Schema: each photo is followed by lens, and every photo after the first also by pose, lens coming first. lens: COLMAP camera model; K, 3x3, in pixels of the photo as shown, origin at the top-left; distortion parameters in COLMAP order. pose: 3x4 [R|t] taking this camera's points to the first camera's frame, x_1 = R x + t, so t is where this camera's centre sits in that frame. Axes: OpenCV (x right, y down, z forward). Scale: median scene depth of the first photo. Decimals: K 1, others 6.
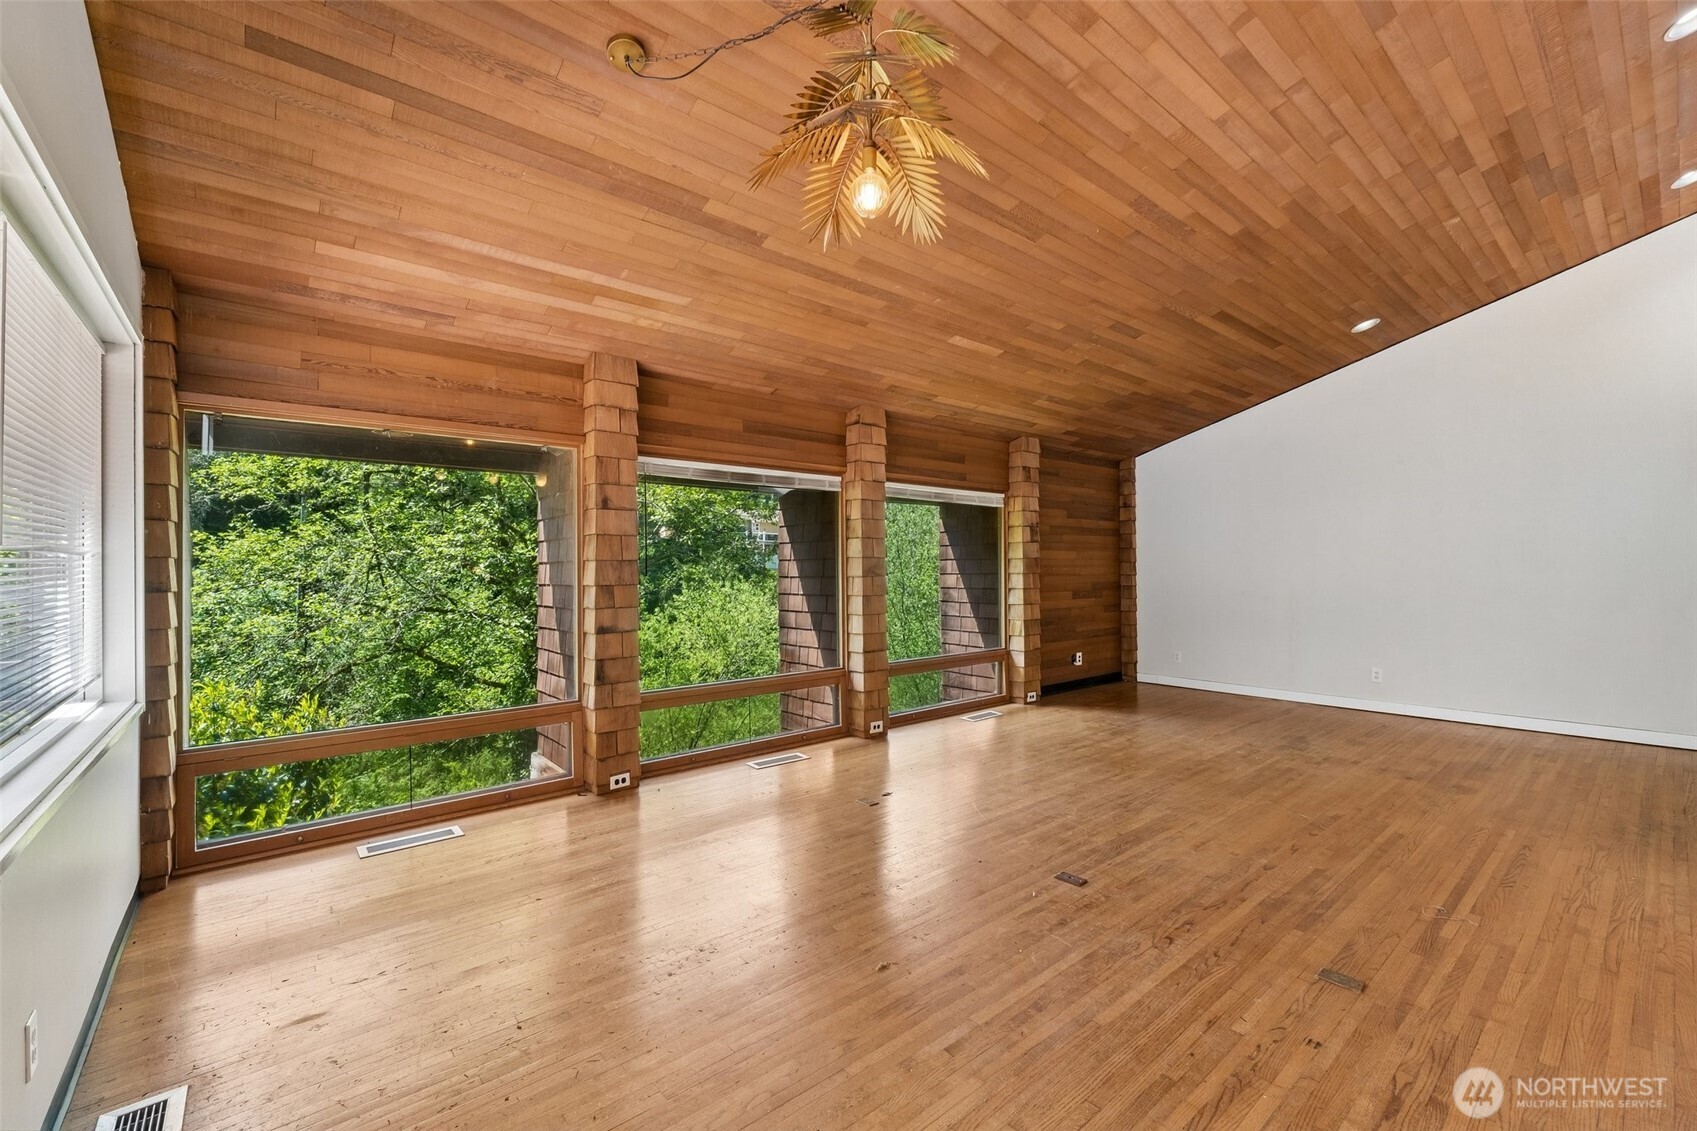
lens RADIAL K [[712.6, 0, 879.4], [0, 712.6, 563.8], [0, 0, 1]] dist [-0.006819, -0.000493]
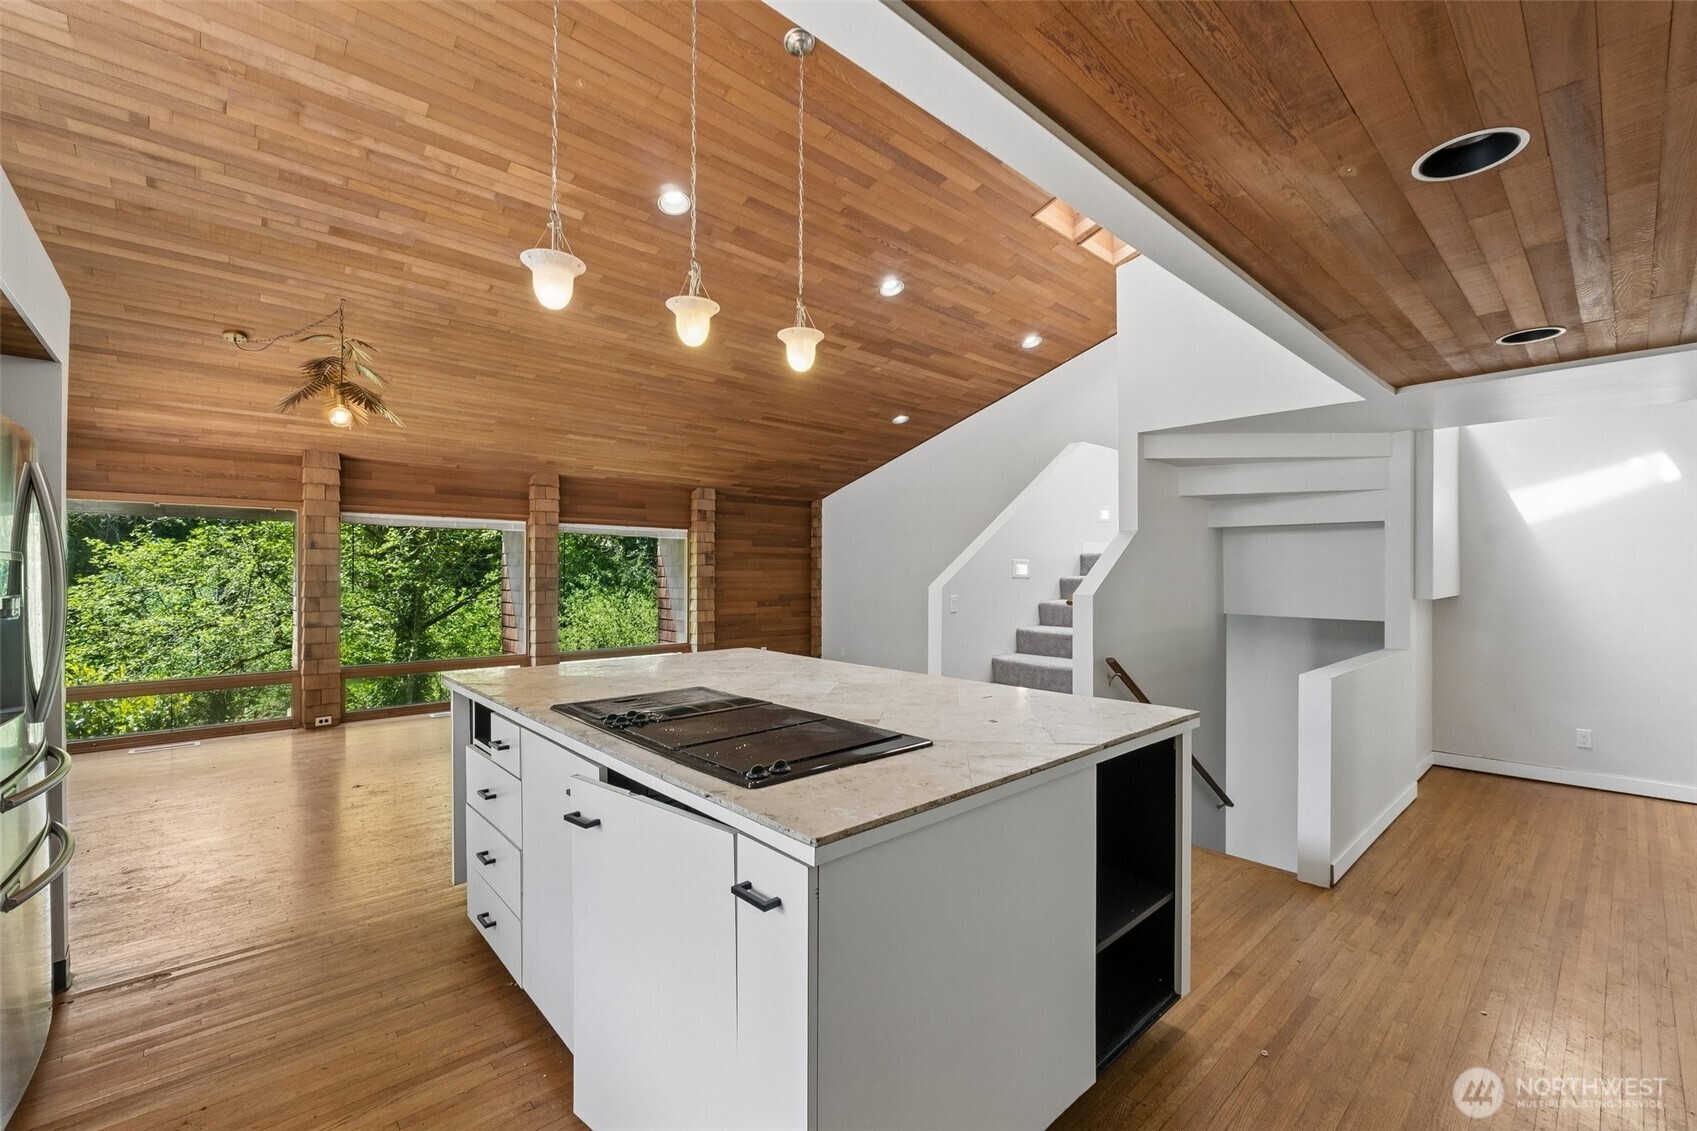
lens RADIAL K [[712.6, 0, 876.0], [0, 712.6, 572.7], [0, 0, 1]] dist [-0.006819, -0.000493]
pose [[0.999215, 0.010153, 0.038286, 0.686914], [-0.010452, 0.999916, 0.007621, -0.042027], [-0.038206, -0.008015, 0.999238, -0.532409]]
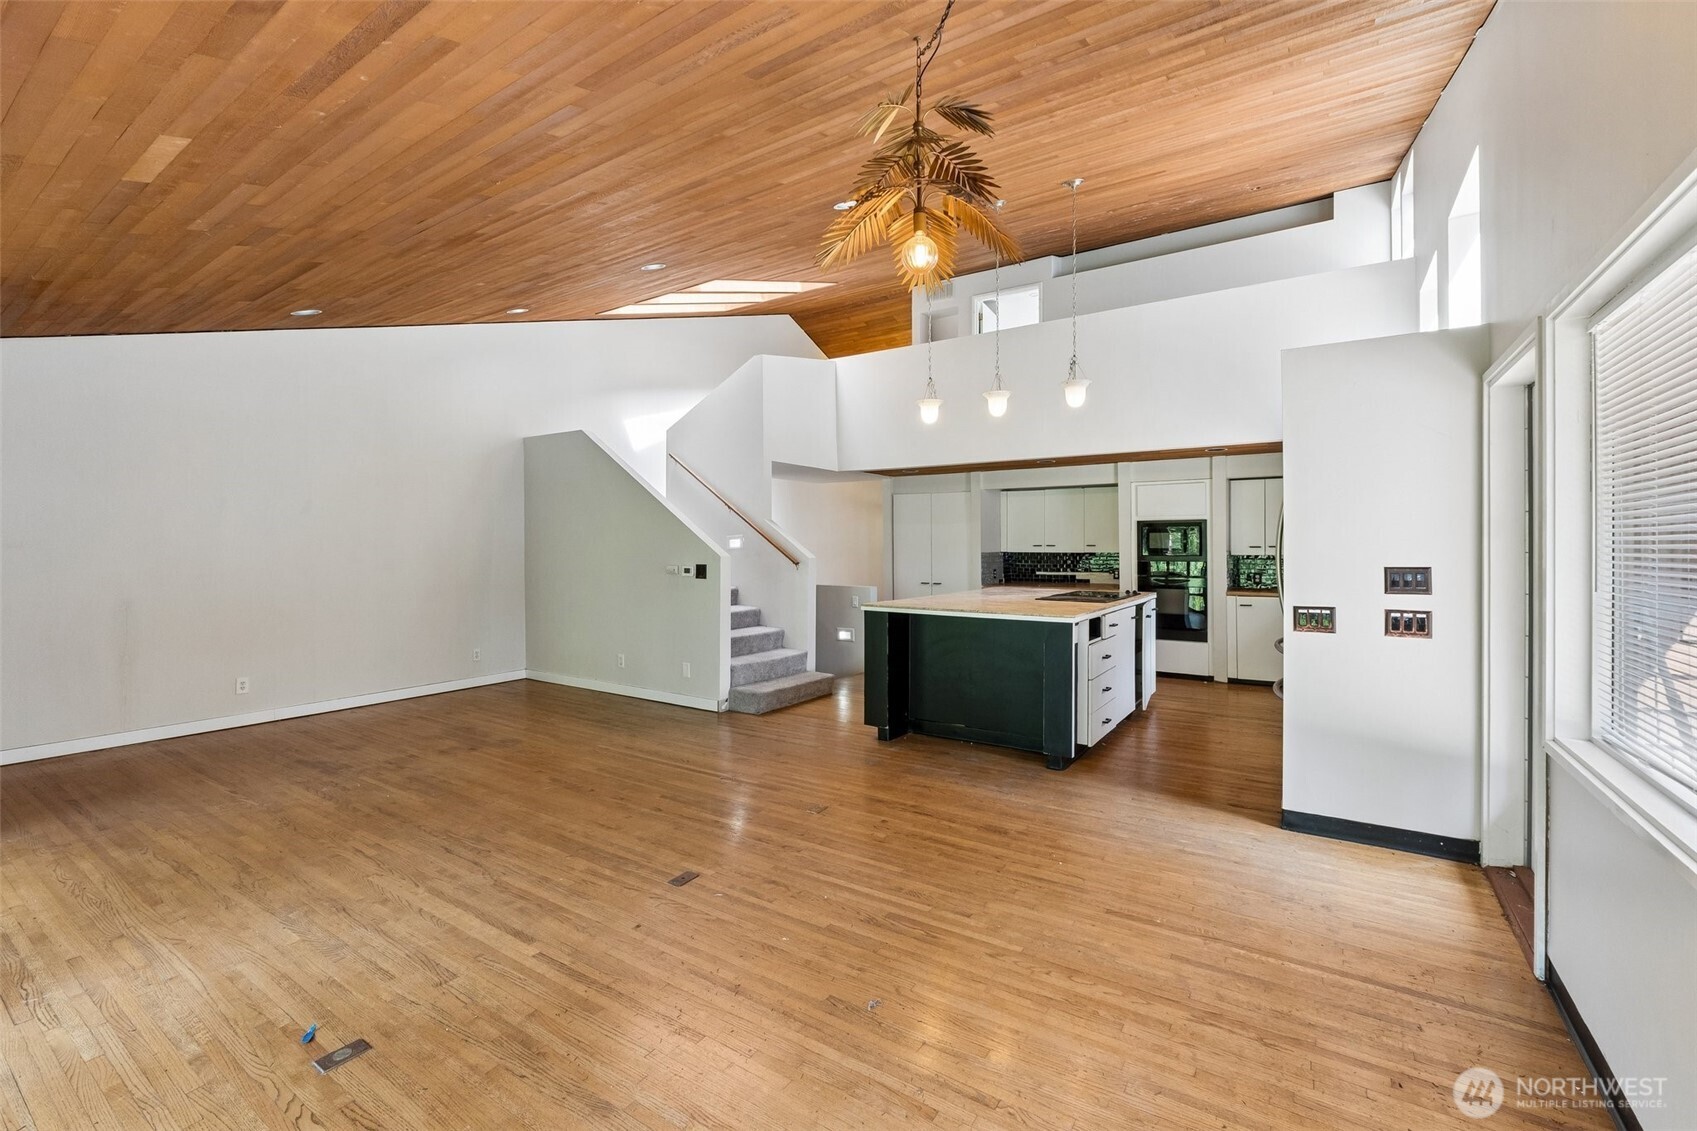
lens RADIAL K [[712.6, 0, 844.9], [0, 712.6, 550.2], [0, 0, 1]] dist [-0.006819, -0.000493]
pose [[-0.259528, 0.000141, 0.965736, -0.511620], [-0.002299, 0.999997, -0.000764, -0.023516], [-0.965733, -0.002418, -0.259527, 0.672044]]
